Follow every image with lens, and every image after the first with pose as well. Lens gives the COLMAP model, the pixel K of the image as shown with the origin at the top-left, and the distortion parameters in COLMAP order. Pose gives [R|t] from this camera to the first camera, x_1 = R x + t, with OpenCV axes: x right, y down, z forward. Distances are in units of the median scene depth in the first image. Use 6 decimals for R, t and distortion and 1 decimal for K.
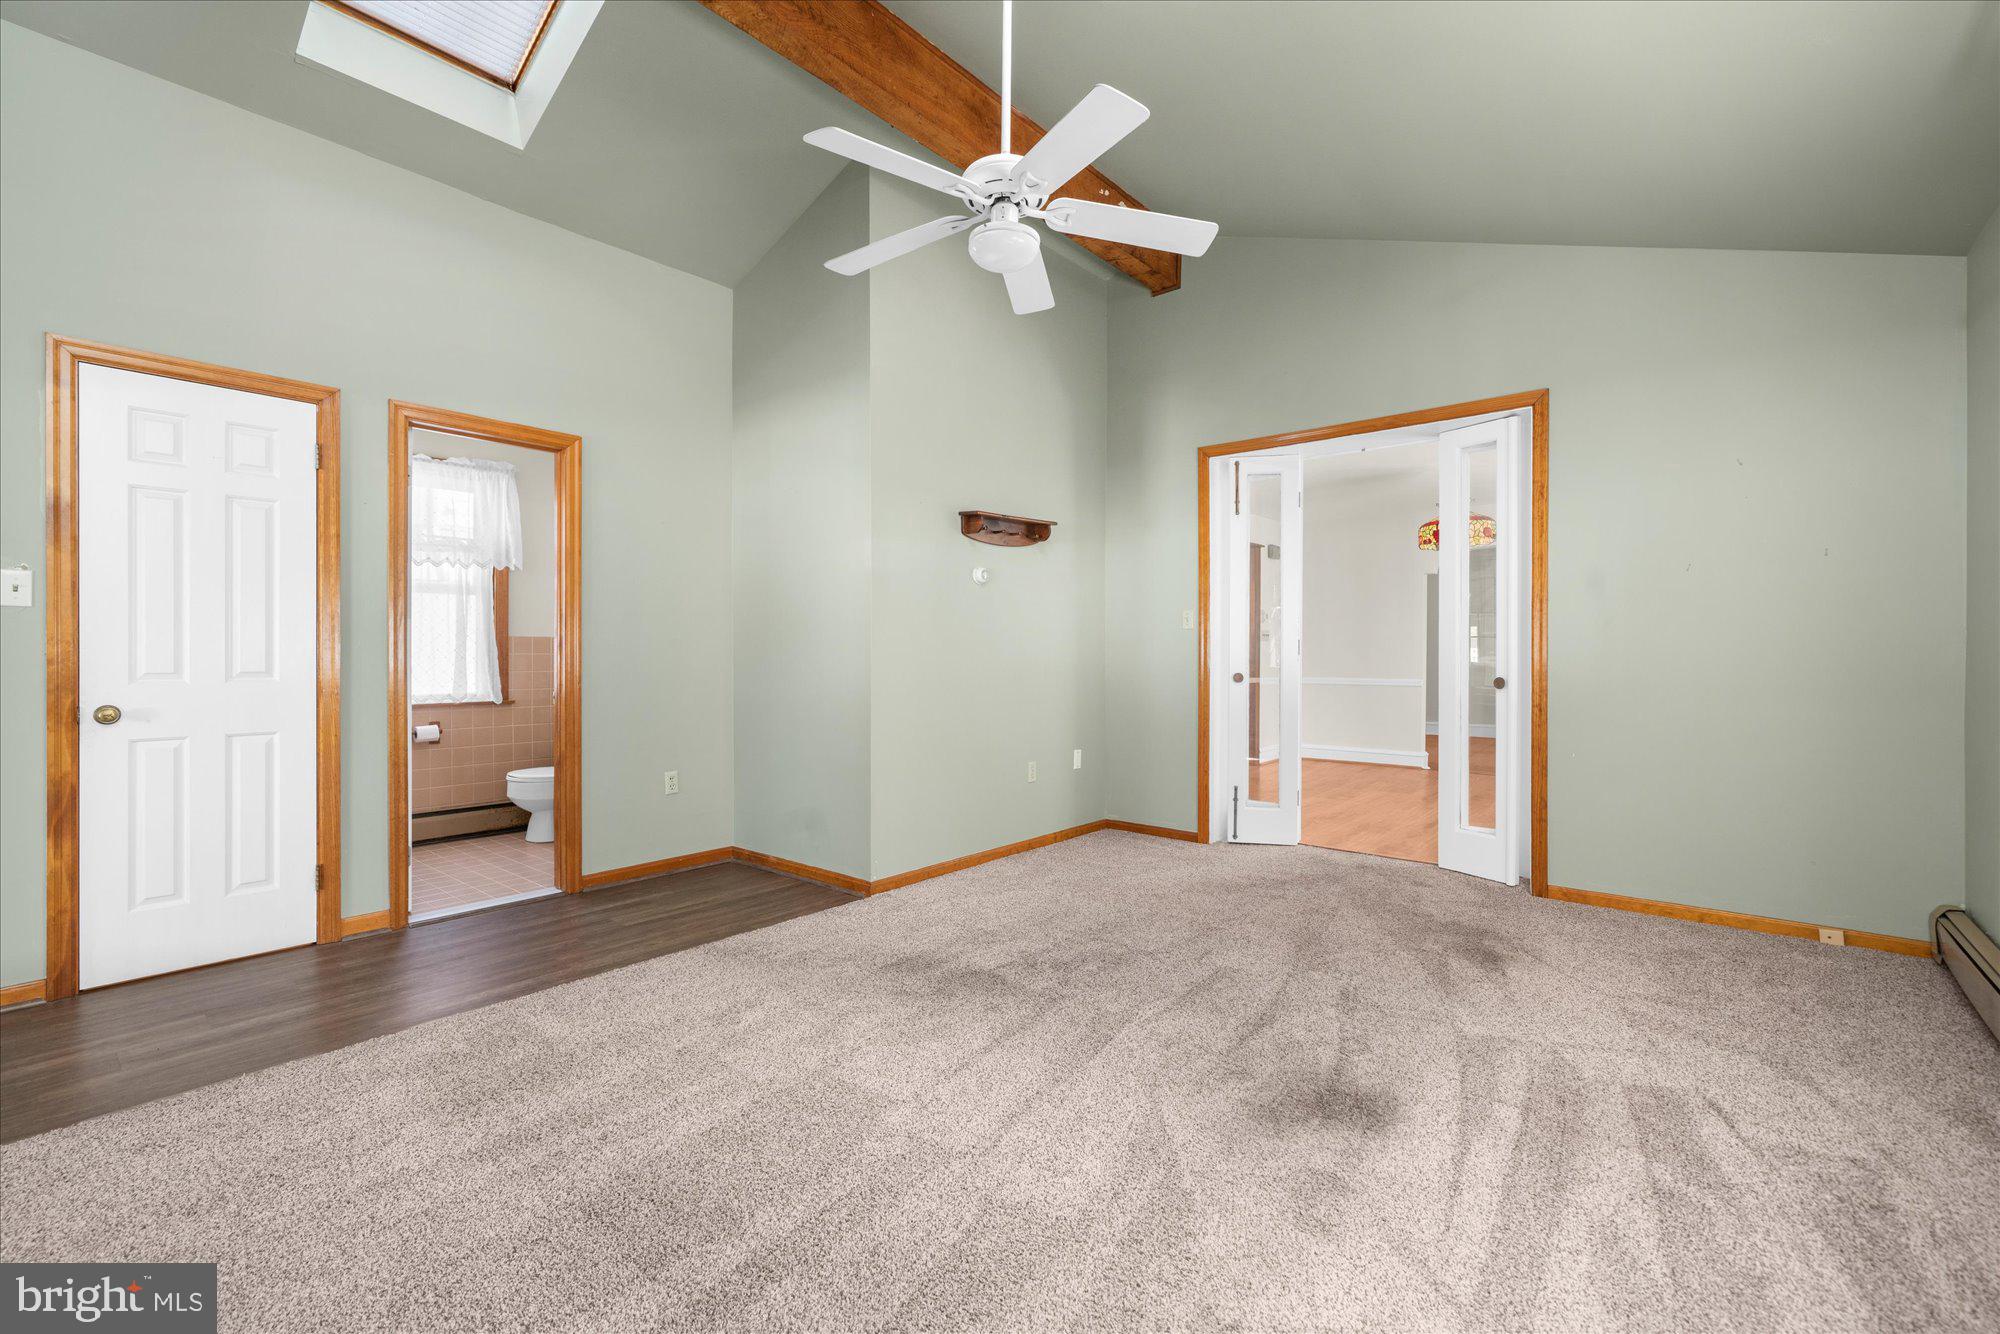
lens RADIAL K [[853.7, 0, 1003.9], [0, 853.7, 656.1], [0, 0, 1]] dist [0.003270, 0.001437]
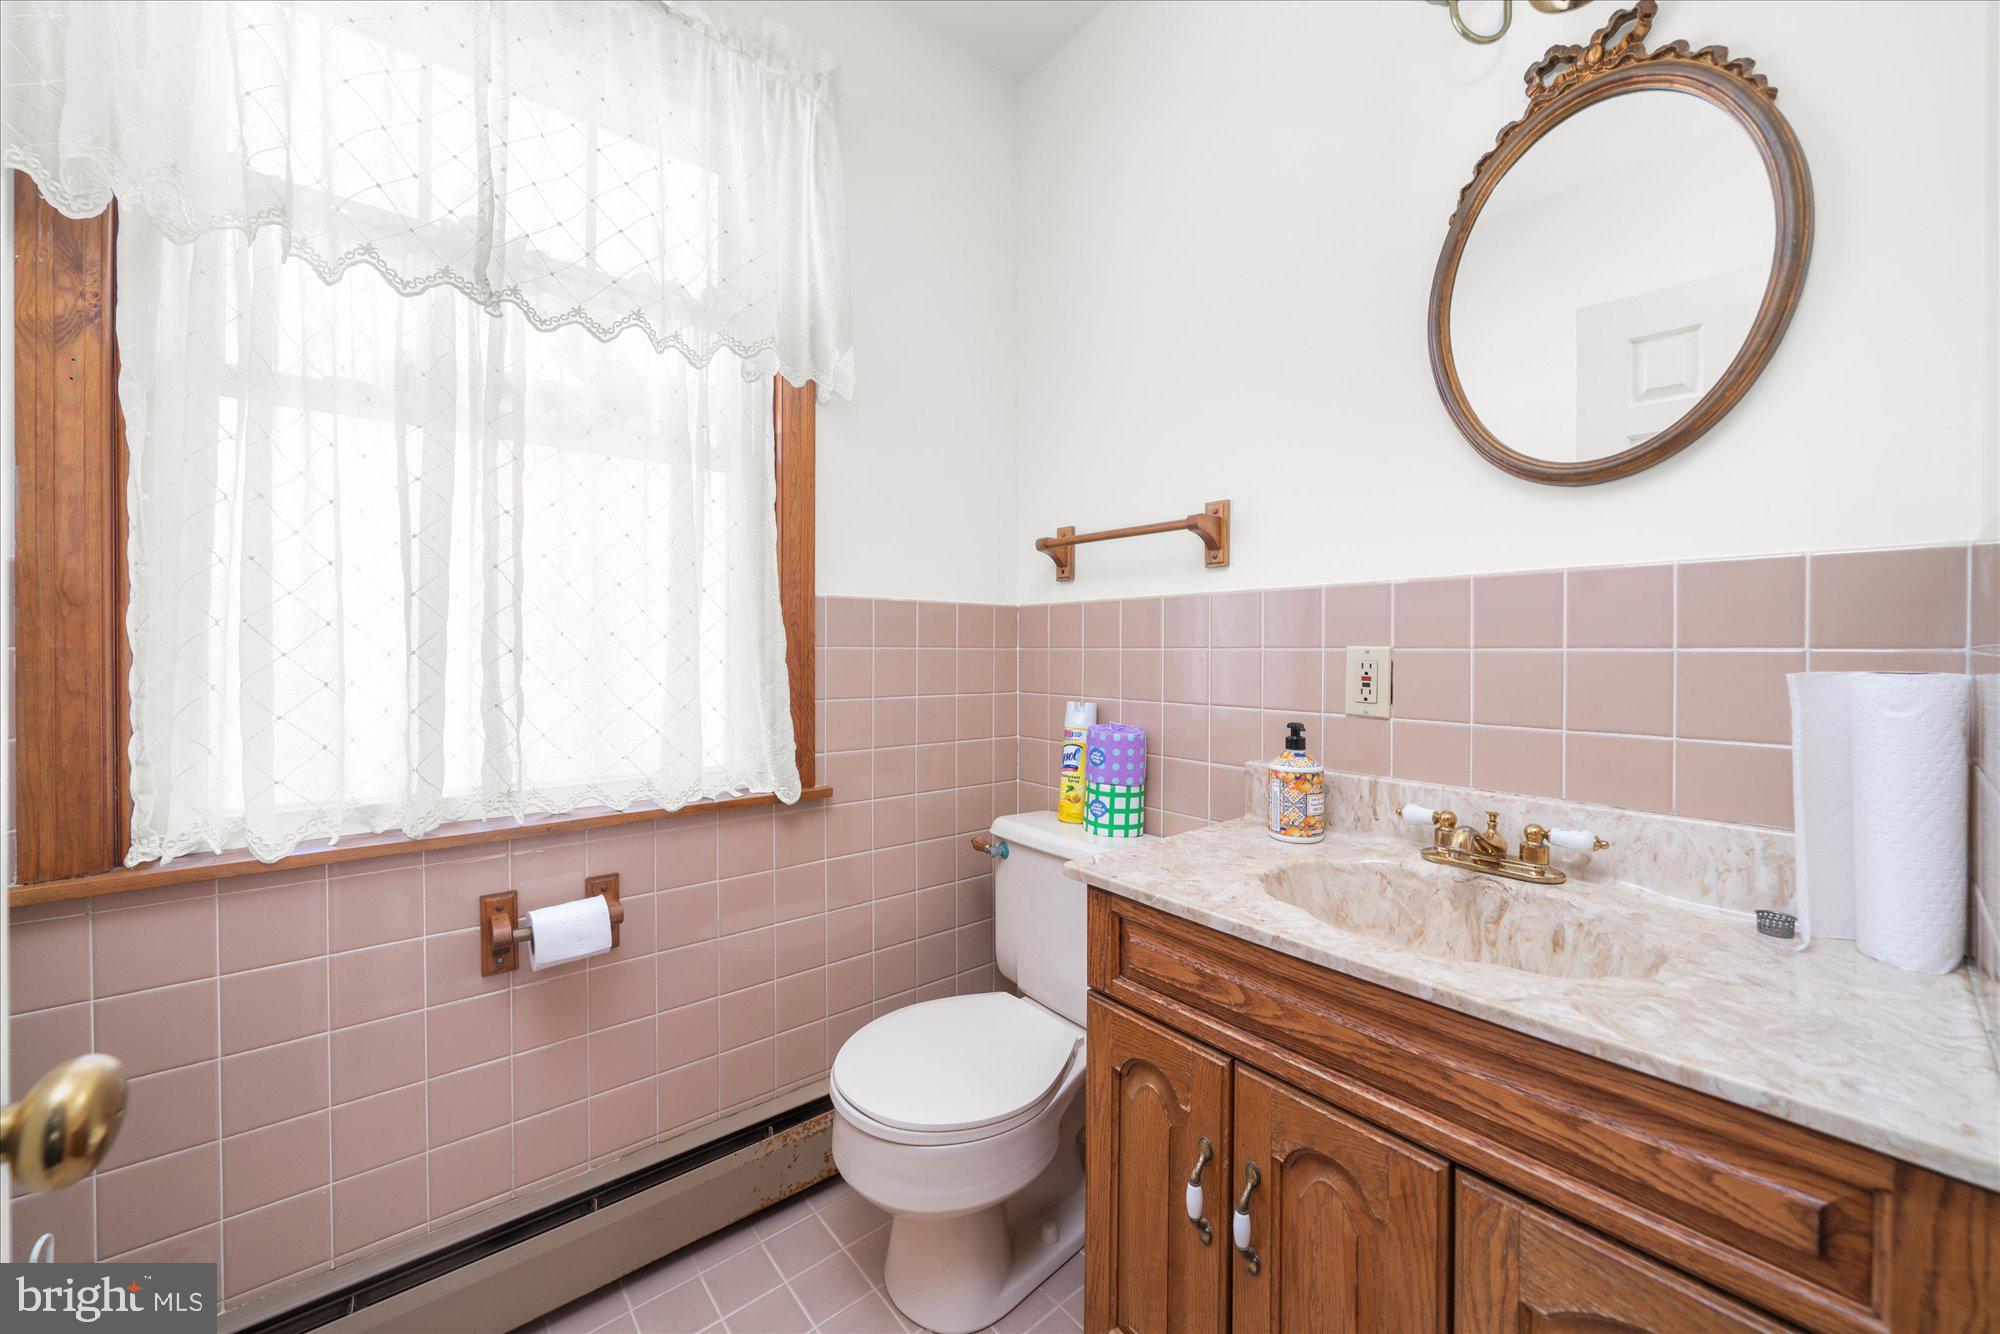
lens RADIAL K [[767.3, 0, 1003.4], [0, 767.3, 656.7], [0, 0, 1]] dist [-0.001059, 0.000722]
pose [[0.982011, 0.001188, -0.188822, -0.445610], [-0.000299, 0.999989, 0.004735, -0.000594], [0.188825, -0.004594, 0.982000, 0.712152]]
